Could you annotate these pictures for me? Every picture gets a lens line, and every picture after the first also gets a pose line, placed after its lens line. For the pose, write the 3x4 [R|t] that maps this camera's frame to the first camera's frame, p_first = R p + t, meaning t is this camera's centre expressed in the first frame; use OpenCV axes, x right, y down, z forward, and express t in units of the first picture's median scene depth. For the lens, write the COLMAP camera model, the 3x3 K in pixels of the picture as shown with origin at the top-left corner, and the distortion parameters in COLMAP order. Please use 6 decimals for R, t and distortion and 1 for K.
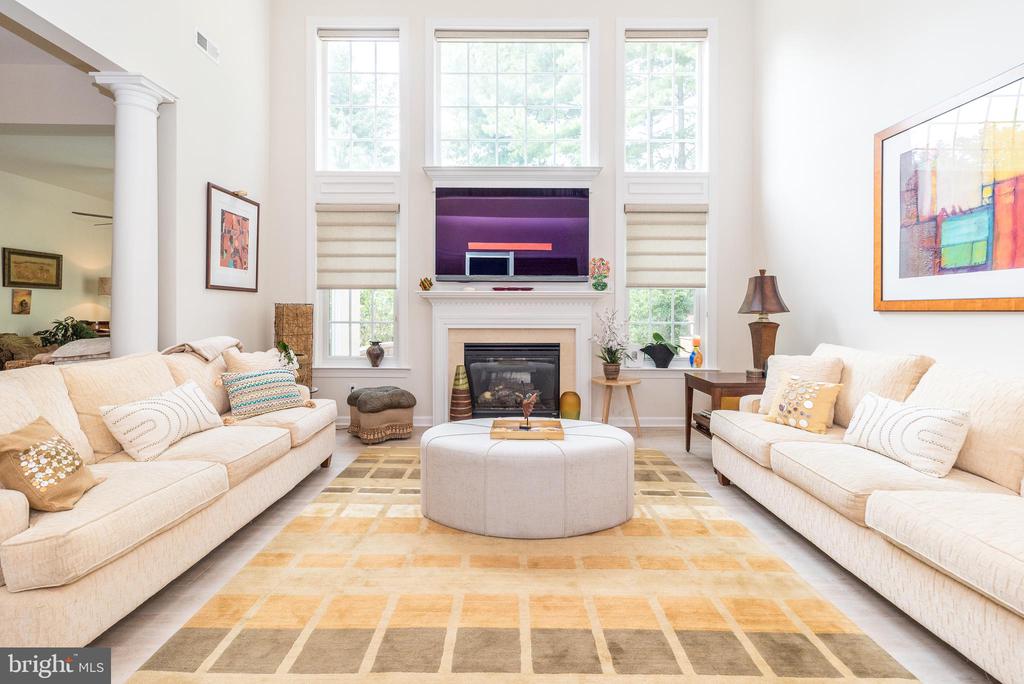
lens RADIAL K [[471.6, 0, 507.1], [0, 471.6, 309.9], [0, 0, 1]] dist [0.004017, 0.000737]
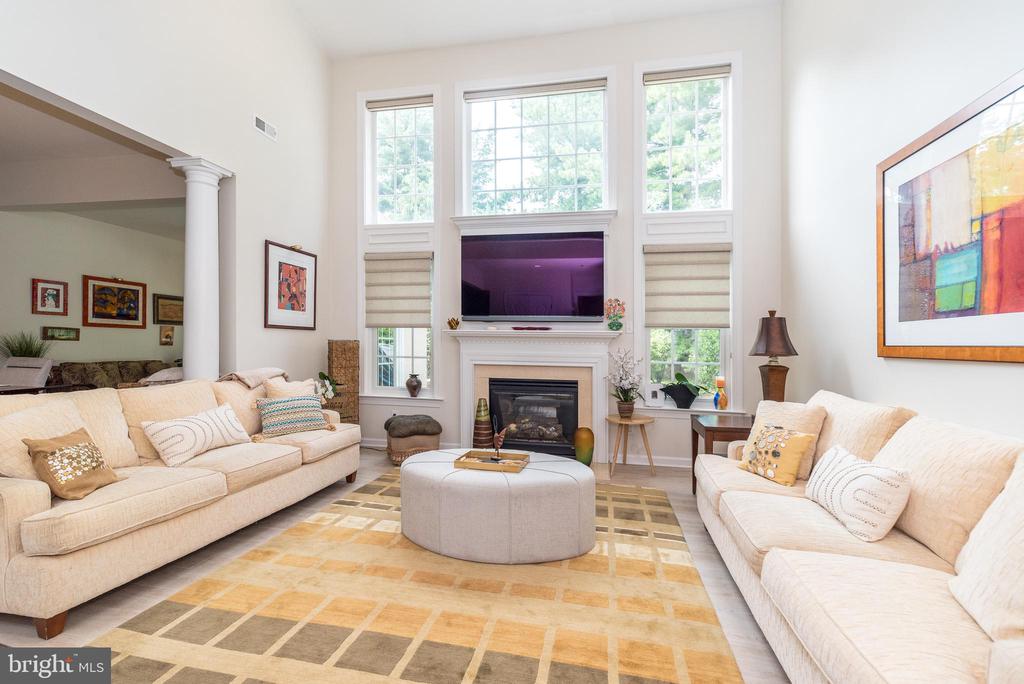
lens RADIAL K [[448.0, 0, 511.6], [0, 448.0, 341.3], [0, 0, 1]] dist [0.004265, 0.000240]
pose [[0.980302, 0.011235, -0.197183, 0.252522], [-0.012453, 0.999910, -0.004936, -0.014669], [0.197109, 0.007295, 0.980354, 0.000154]]
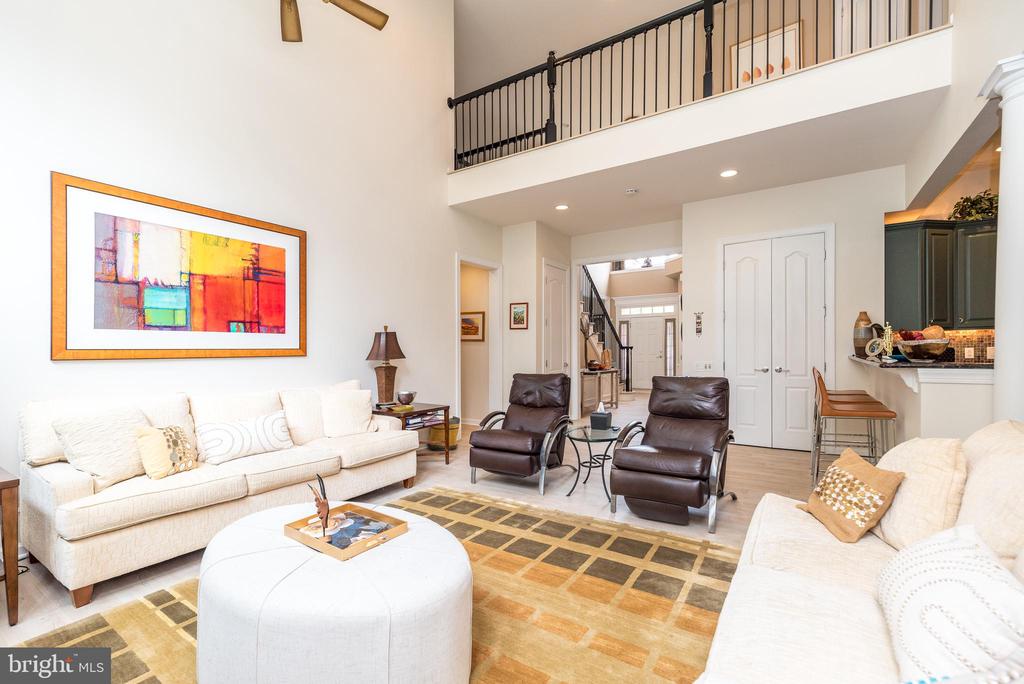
lens RADIAL K [[458.4, 0, 506.6], [0, 458.4, 348.2], [0, 0, 1]] dist [0.003566, 0.000386]
pose [[-0.834960, 0.005847, 0.550279, -0.487732], [0.004565, 0.999983, -0.003699, -0.014433], [-0.550291, -0.000576, -0.834973, 1.301008]]
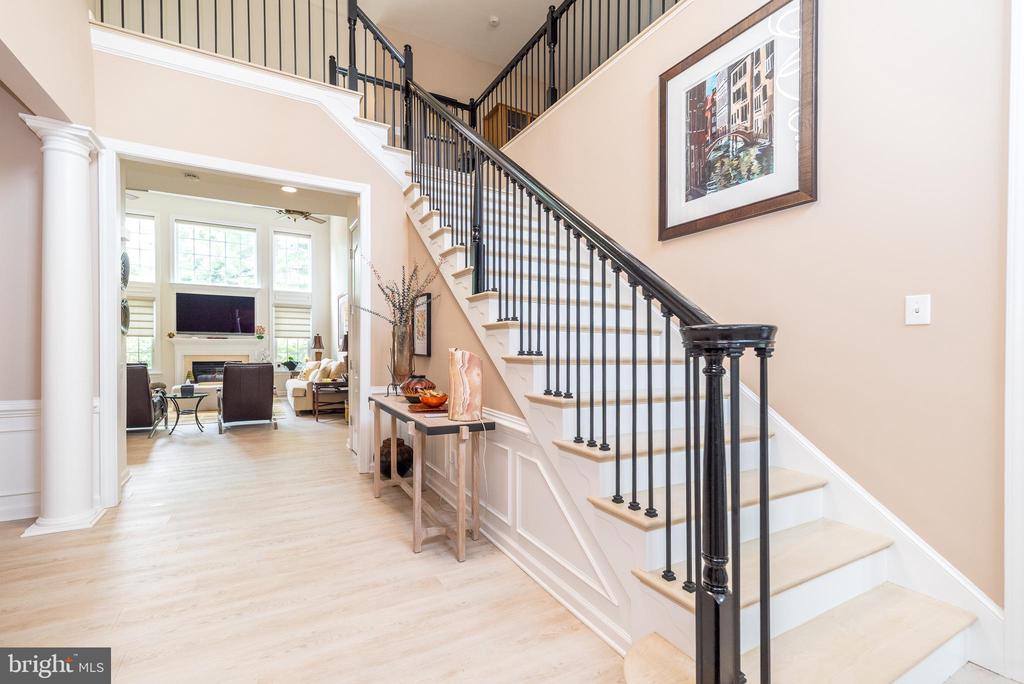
lens RADIAL K [[452.4, 0, 509.3], [0, 452.4, 346.0], [0, 0, 1]] dist [0.008857, -0.000330]
pose [[0.875454, 0.008069, 0.483234, 0.287244], [-0.008524, 0.999963, -0.001255, -0.021607], [-0.483226, -0.003021, 0.875490, -2.507302]]
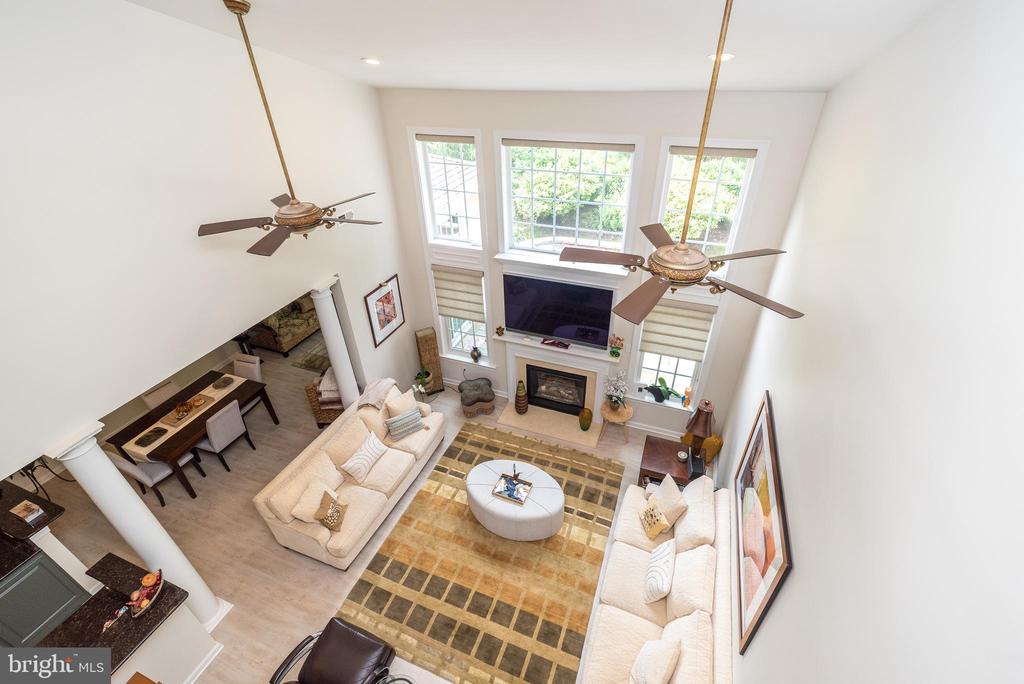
lens RADIAL K [[439.3, 0, 523.0], [0, 439.3, 336.4], [0, 0, 1]] dist [0.001280, -0.000073]
pose [[0.938000, 0.181184, -0.295515, 0.476693], [0.006917, 0.842569, 0.538543, -1.201654], [0.346567, -0.507198, 0.789077, -0.146936]]
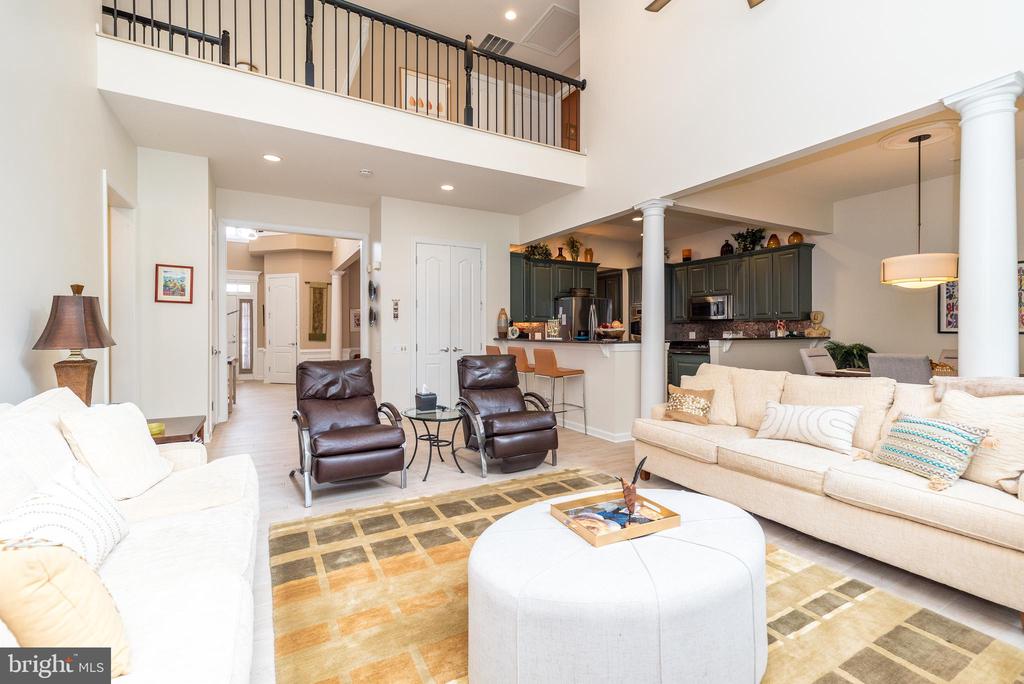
lens RADIAL K [[448.0, 0, 511.6], [0, 448.0, 341.3], [0, 0, 1]] dist [0.004265, 0.000240]
pose [[-0.868974, 0.006563, -0.494814, 0.444578], [-0.002231, 0.999850, 0.017181, -0.010951], [0.494852, 0.016034, -0.868829, 1.325088]]
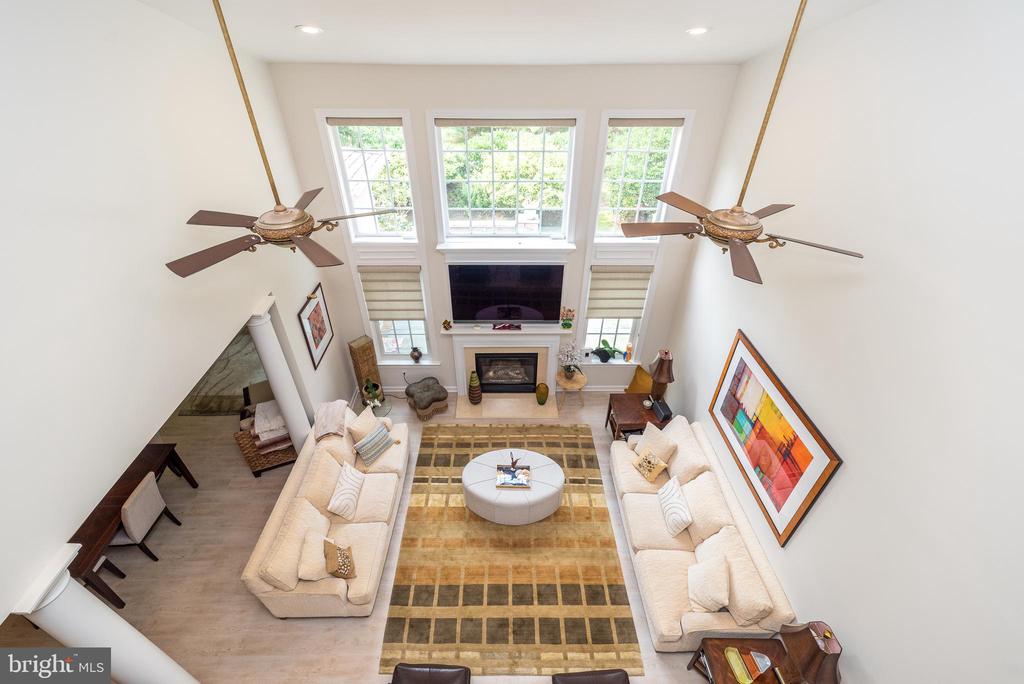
lens RADIAL K [[438.1, 0, 506.9], [0, 438.1, 342.4], [0, 0, 1]] dist [0.000967, 0.000190]
pose [[0.999884, -0.001271, 0.015193, -0.012788], [-0.007813, 0.812996, 0.582217, -1.196058], [-0.013092, -0.582268, 0.812892, -0.193411]]
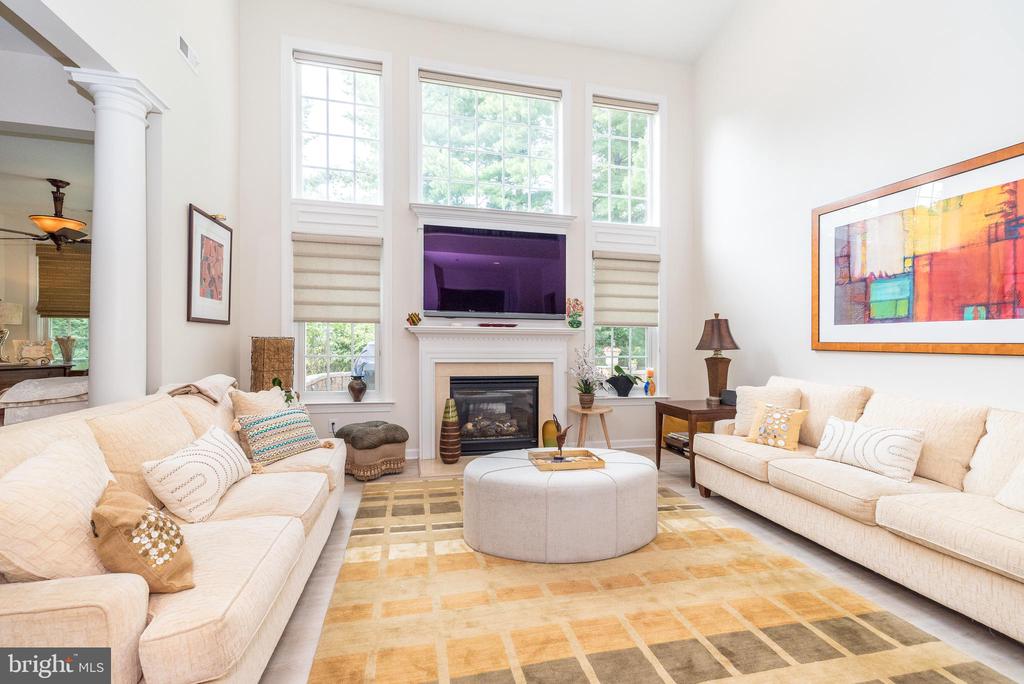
lens RADIAL K [[442.8, 0, 513.2], [0, 442.8, 336.3], [0, 0, 1]] dist [0.007233, 0.000340]
pose [[0.972542, 0.010243, 0.232503, -0.278175], [-0.008804, 0.999935, -0.007228, -0.018827], [-0.232562, 0.004983, 0.972569, 0.035694]]
